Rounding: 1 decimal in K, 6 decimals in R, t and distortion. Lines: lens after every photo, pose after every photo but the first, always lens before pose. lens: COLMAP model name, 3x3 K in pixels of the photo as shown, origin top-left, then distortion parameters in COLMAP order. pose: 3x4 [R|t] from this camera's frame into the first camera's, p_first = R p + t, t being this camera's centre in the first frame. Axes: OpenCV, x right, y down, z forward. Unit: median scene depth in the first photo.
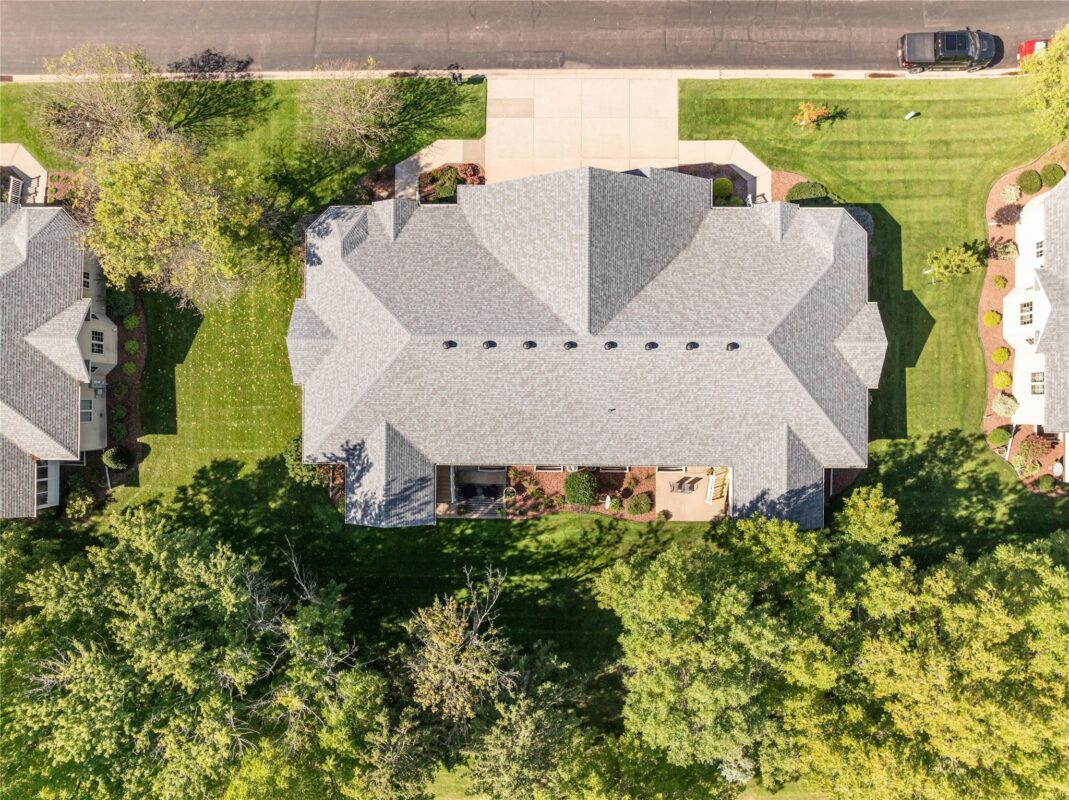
lens RADIAL K [[744.4, 0, 533.9], [0, 744.4, 399.7], [0, 0, 1]] dist [-0.008337, 0.000864]
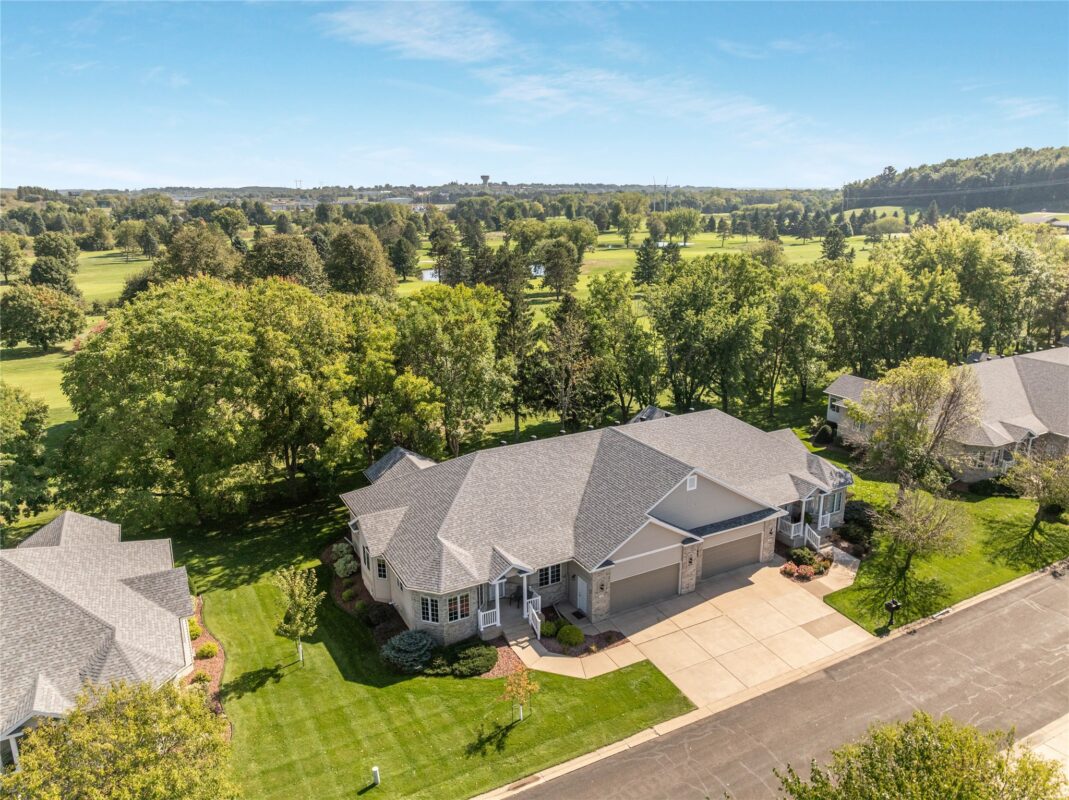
lens RADIAL K [[744.4, 0, 534.2], [0, 744.4, 401.3], [0, 0, 1]] dist [-0.008337, 0.000864]
pose [[-0.878925, 0.149787, -0.452829, 0.623168], [-0.476663, -0.242398, 0.845006, -0.900815], [0.016806, 0.958544, 0.284447, 0.498998]]
